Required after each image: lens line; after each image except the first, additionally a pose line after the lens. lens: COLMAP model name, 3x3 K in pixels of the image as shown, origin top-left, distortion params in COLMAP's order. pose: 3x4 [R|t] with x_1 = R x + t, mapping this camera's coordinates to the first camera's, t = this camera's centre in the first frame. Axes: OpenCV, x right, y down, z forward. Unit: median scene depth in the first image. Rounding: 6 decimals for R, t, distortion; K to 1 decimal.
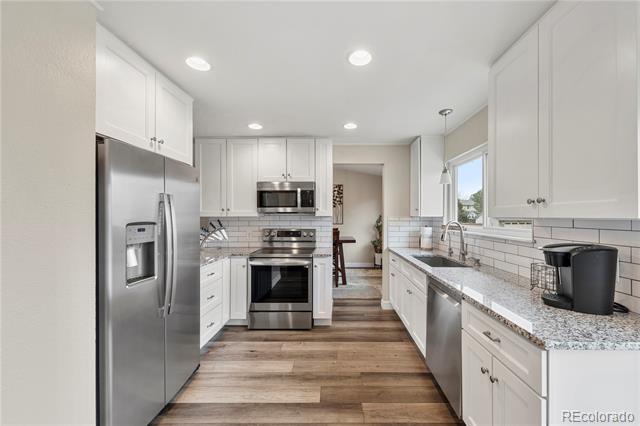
lens RADIAL K [[252.2, 0, 336.8], [0, 252.2, 215.2], [0, 0, 1]] dist [0.001828, -0.000016]
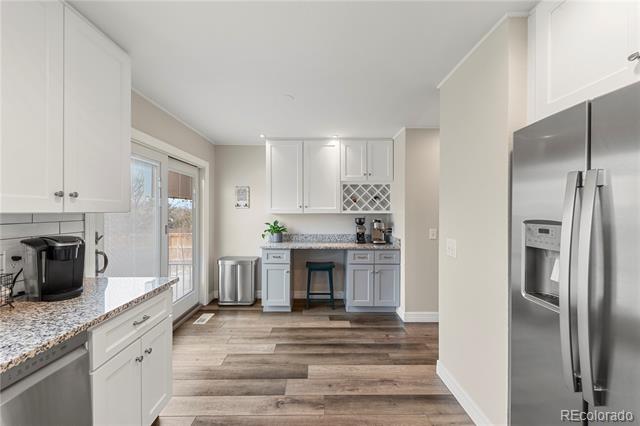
lens RADIAL K [[246.6, 0, 320.8], [0, 246.6, 214.2], [0, 0, 1]] dist [0.001622, -0.000094]
pose [[-0.999585, -0.003948, -0.028534, -0.053340], [-0.004022, 0.999989, 0.002517, 0.005324], [0.028524, 0.002631, -0.999590, 0.838720]]
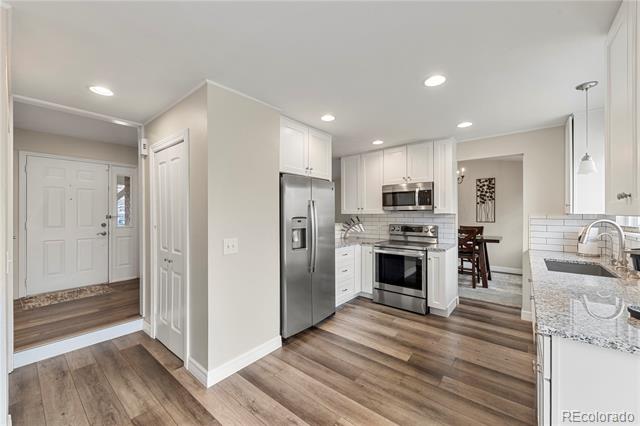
lens RADIAL K [[246.6, 0, 320.8], [0, 246.6, 214.2], [0, 0, 1]] dist [0.001622, -0.000094]
pose [[0.777247, 0.000867, -0.629195, 0.224437], [0.003378, 0.999979, 0.005551, -0.000792], [0.629186, -0.006440, 0.777228, -0.135146]]
